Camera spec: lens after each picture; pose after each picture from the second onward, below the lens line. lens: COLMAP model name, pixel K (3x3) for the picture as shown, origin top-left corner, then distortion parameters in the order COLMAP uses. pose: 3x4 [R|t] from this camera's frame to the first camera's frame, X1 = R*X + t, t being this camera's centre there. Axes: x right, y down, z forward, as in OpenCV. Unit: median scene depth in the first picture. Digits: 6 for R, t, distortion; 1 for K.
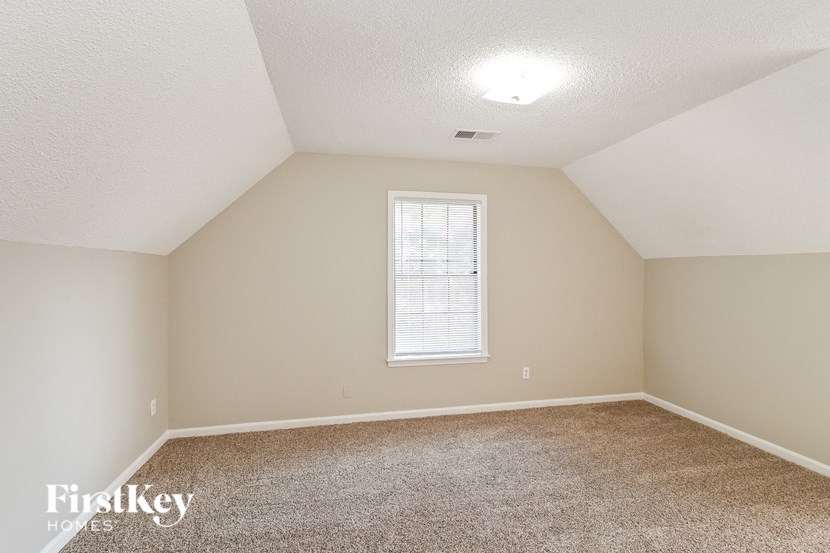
lens RADIAL K [[368.9, 0, 418.0], [0, 368.9, 269.0], [0, 0, 1]] dist [0.000239, -0.000087]
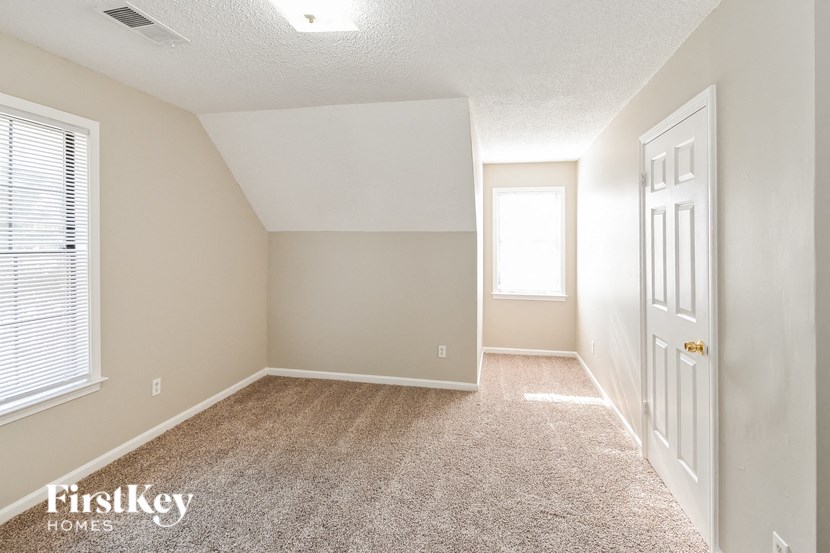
lens RADIAL K [[388.5, 0, 415.1], [0, 388.5, 241.5], [0, 0, 1]] dist [0.001407, 0.000329]
pose [[0.417514, 0.005658, 0.908653, -0.193928], [-0.009031, 0.999957, -0.002077, -0.002814], [-0.908625, -0.007339, 0.417547, 0.246282]]
